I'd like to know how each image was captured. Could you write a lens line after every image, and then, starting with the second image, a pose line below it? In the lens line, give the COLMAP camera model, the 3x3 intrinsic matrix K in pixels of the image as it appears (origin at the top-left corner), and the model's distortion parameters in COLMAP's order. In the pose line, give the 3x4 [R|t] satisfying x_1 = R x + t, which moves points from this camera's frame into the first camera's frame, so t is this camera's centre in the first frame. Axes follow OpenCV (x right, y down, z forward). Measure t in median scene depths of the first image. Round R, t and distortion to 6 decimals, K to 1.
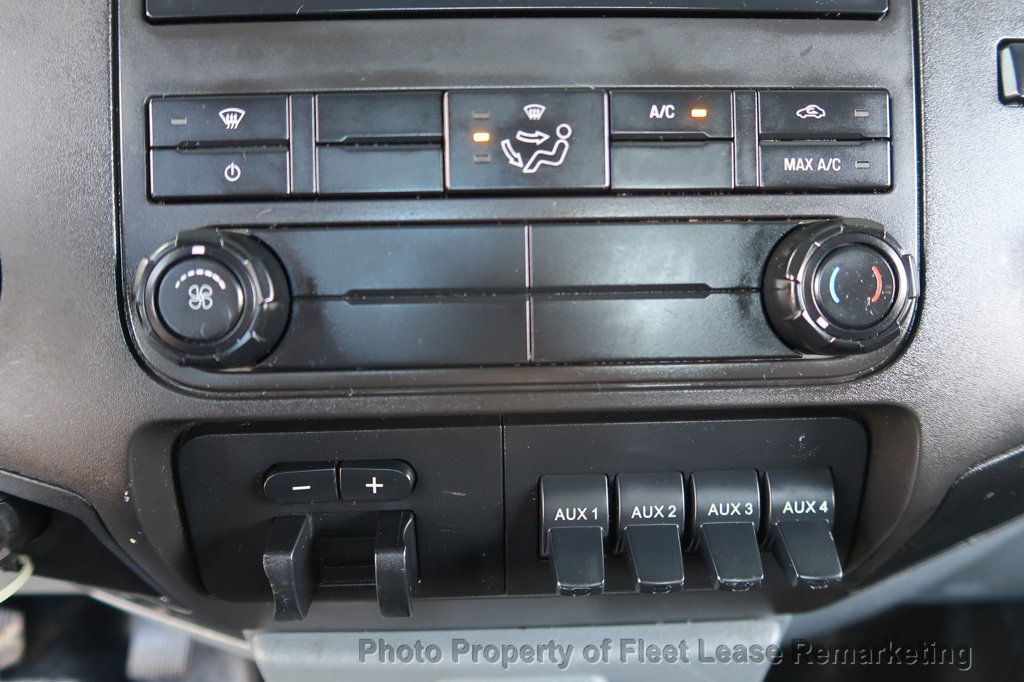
lens RADIAL K [[708.6, 0, 511.9], [0, 708.6, 346.0], [0, 0, 1]] dist [-0.027110, 0.008197]
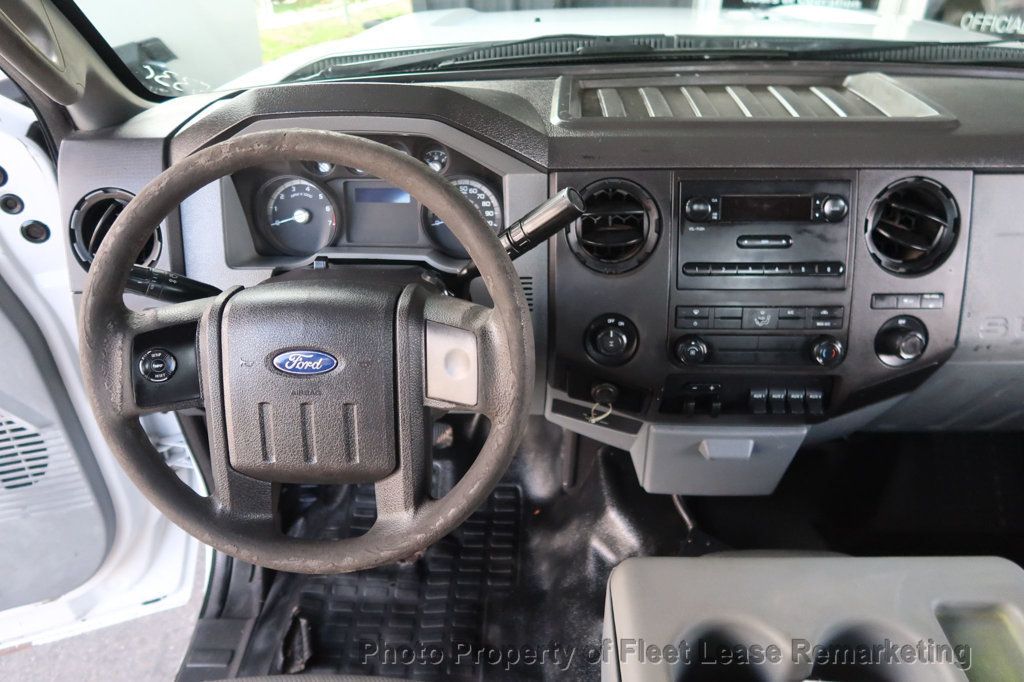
lens RADIAL K [[708.6, 0, 508.9], [0, 708.6, 341.7], [0, 0, 1]] dist [-0.027110, 0.008197]
pose [[0.997004, 0.032576, -0.070156, -1.240530], [-0.018547, 0.981213, 0.192034, -0.960280], [0.075094, -0.190157, 0.978878, -3.534935]]
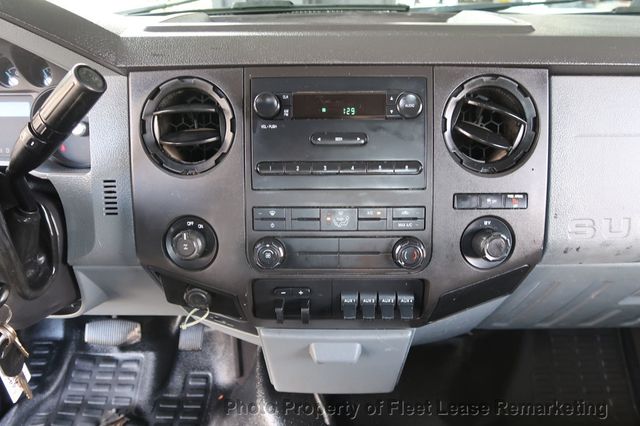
lens RADIAL K [[442.8, 0, 320.6], [0, 442.8, 214.5], [0, 0, 1]] dist [-0.027110, 0.008197]
pose [[0.998865, 0.023270, -0.041554, 0.020734], [-0.019285, 0.995400, 0.093849, -0.557974], [0.043546, -0.092941, 0.994719, -1.693857]]
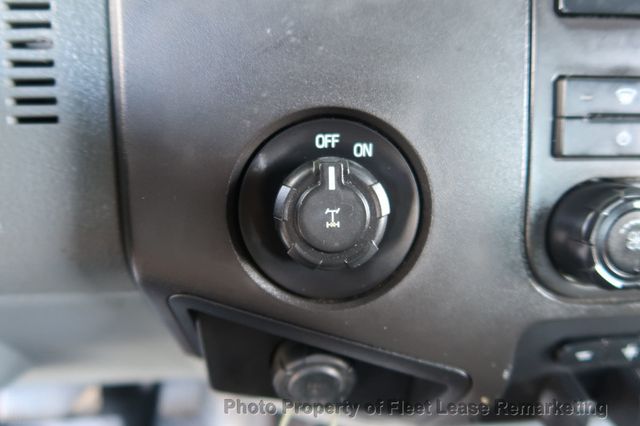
lens RADIAL K [[442.8, 0, 321.4], [0, 442.8, 214.7], [0, 0, 1]] dist [-0.027110, 0.008197]
pose [[0.997274, 0.006412, 0.073508, -0.976251], [-0.012375, 0.996641, 0.080954, -0.157447], [-0.072742, -0.081643, 0.994004, 0.211402]]
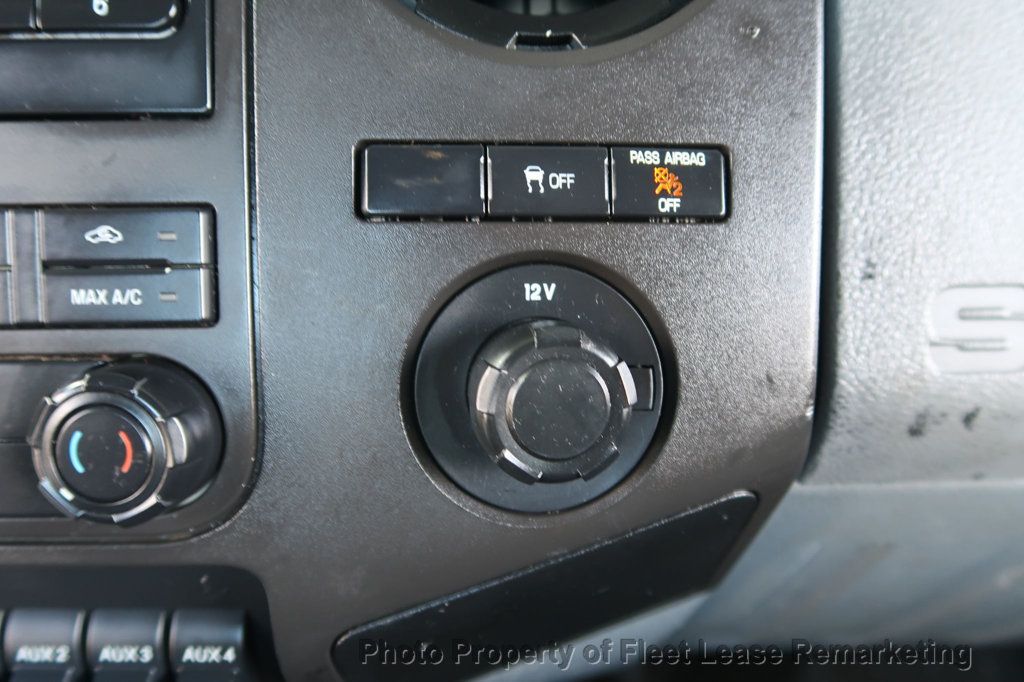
lens RADIAL K [[708.6, 0, 517.5], [0, 708.6, 340.1], [0, 0, 1]] dist [-0.027110, 0.008197]
pose [[0.999515, 0.018475, -0.025055, 0.935579], [-0.017254, 0.998693, 0.048121, -0.251473], [0.025912, -0.047665, 0.998527, 0.156914]]
